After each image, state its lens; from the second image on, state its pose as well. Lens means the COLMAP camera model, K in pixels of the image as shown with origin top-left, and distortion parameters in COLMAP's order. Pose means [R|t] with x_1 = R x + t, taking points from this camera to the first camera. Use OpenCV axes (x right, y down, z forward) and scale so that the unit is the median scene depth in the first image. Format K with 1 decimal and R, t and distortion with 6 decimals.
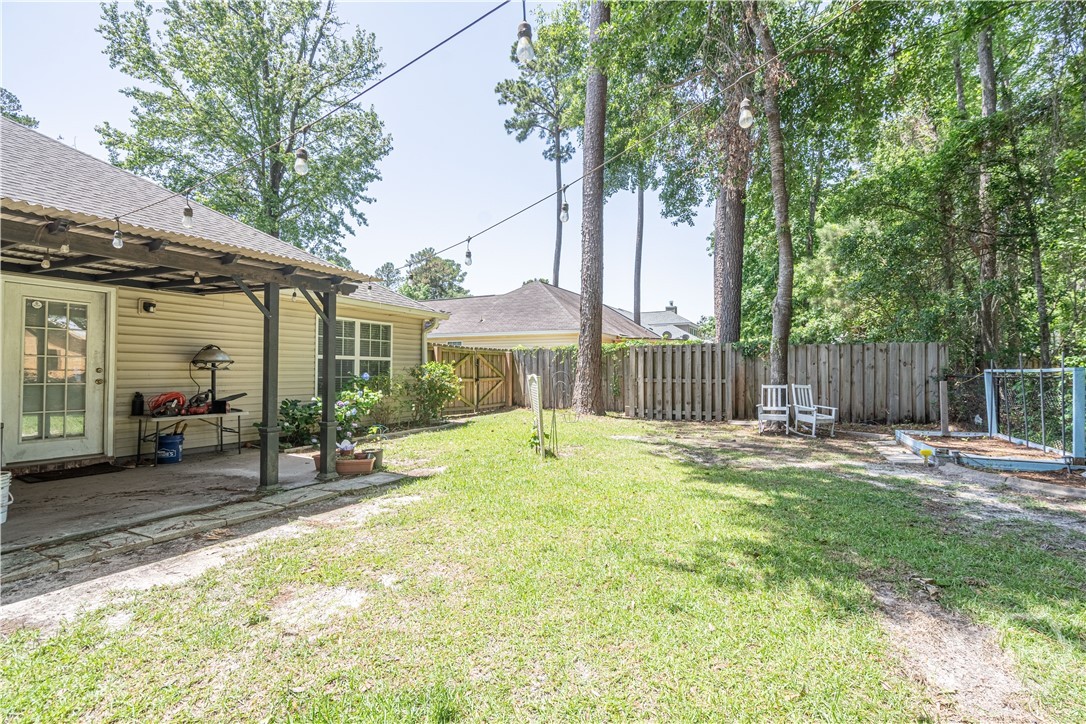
lens RADIAL K [[485.8, 0, 543.0], [0, 485.8, 362.0], [0, 0, 1]] dist [-0.000306, 0.000022]
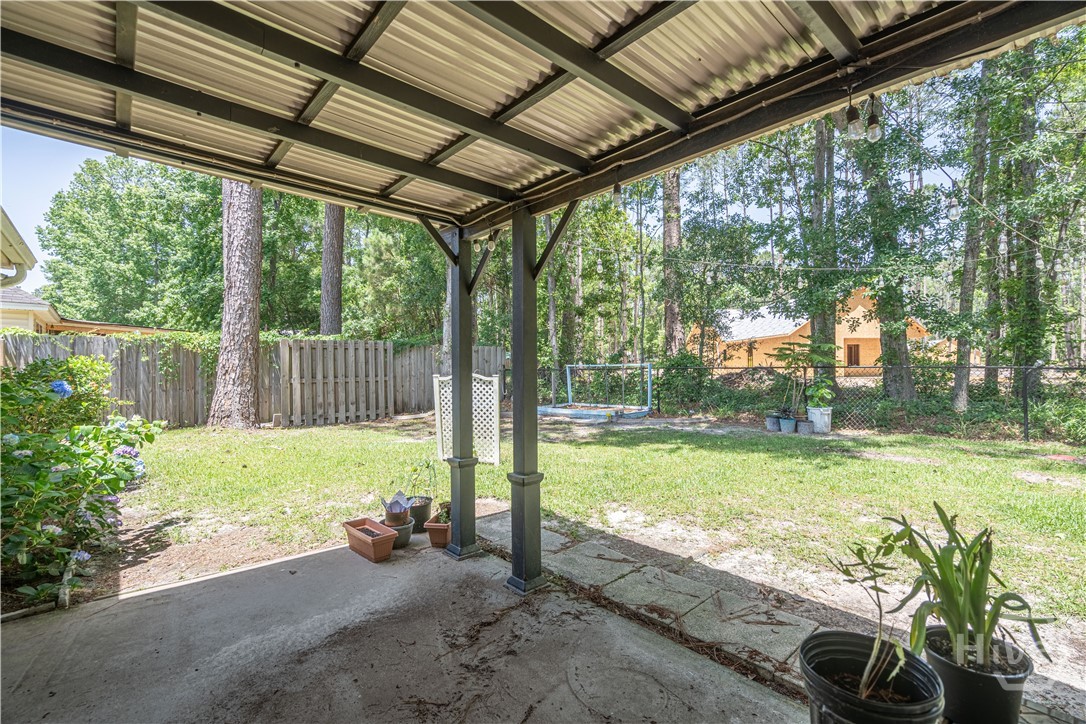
lens RADIAL K [[485.8, 0, 543.0], [0, 485.8, 362.0], [0, 0, 1]] dist [-0.000306, 0.000022]
pose [[0.338966, 0.001127, 0.940798, -0.459963], [-0.005629, 0.999984, 0.000830, 0.001718], [-0.940782, -0.005577, 0.338966, 0.334797]]
